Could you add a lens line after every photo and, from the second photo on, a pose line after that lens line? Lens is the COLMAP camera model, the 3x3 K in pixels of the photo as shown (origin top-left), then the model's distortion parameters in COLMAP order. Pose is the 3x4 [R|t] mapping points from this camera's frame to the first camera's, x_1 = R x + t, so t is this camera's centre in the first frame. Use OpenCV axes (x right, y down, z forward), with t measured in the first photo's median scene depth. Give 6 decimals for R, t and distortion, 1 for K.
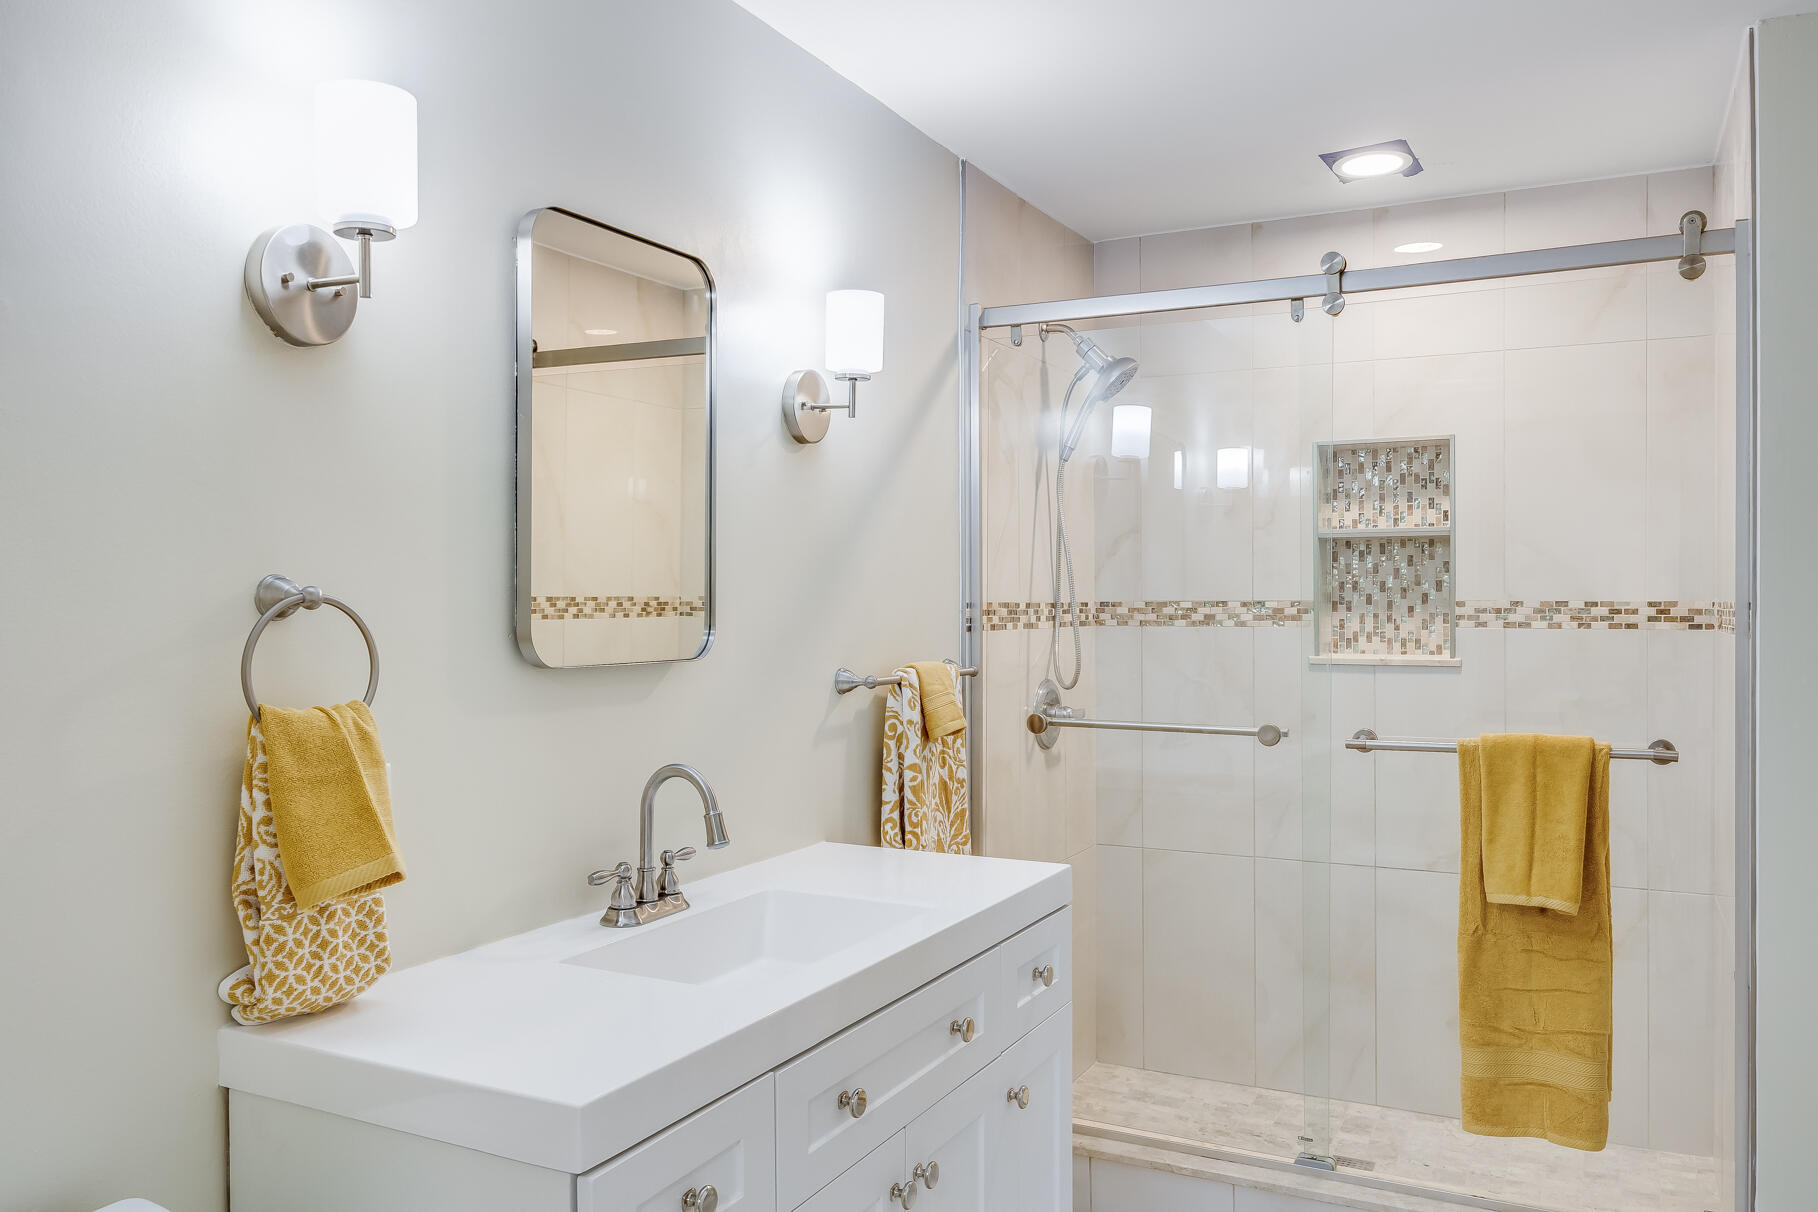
lens RADIAL K [[1364.4, 0, 909.1], [0, 1364.4, 607.2], [0, 0, 1]] dist [-0.014563, 0.005793]
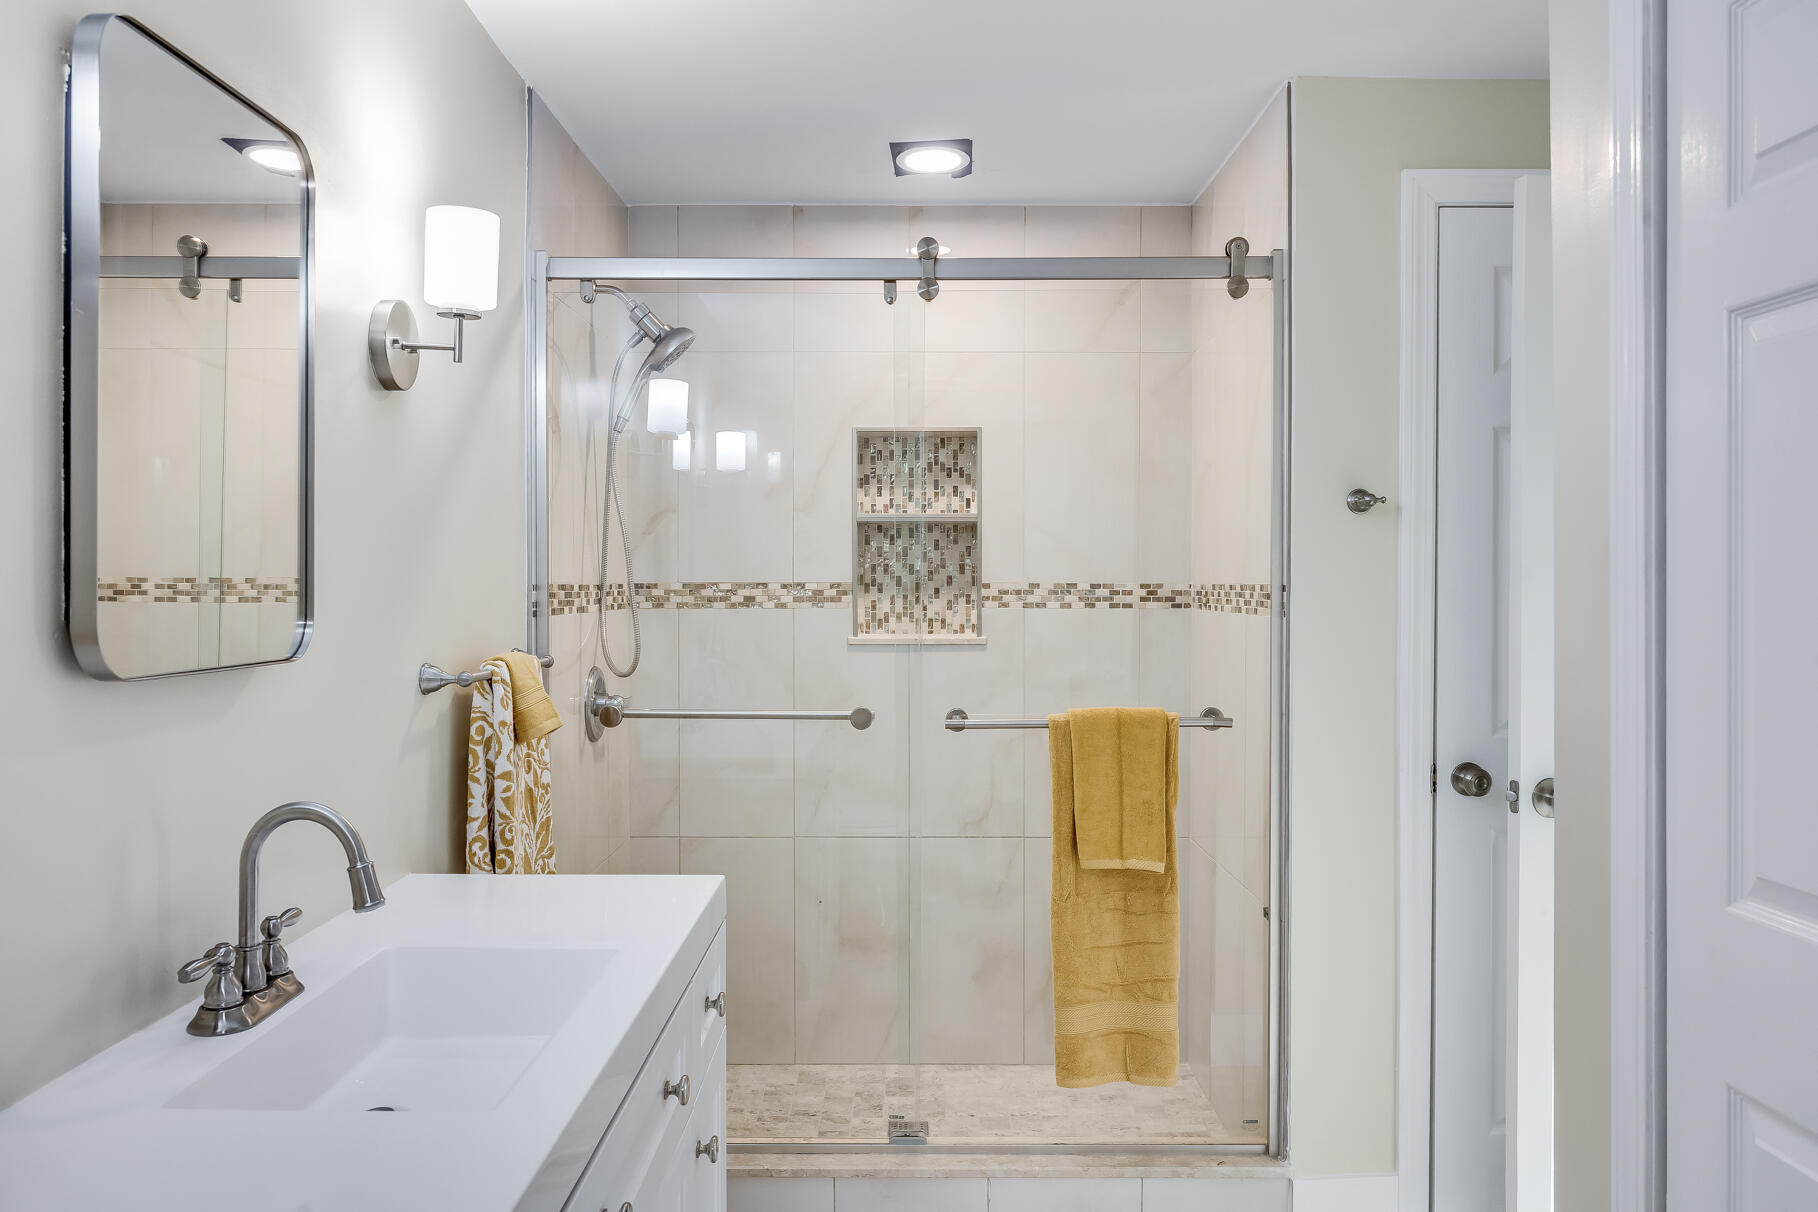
lens RADIAL K [[1279.5, 0, 910.0], [0, 1279.5, 596.6], [0, 0, 1]] dist [-0.022253, 0.005837]
pose [[0.891243, -0.003763, 0.453511, -0.120106], [0.000668, 0.999975, 0.006984, -0.001187], [-0.453526, -0.005921, 0.891223, 0.147725]]
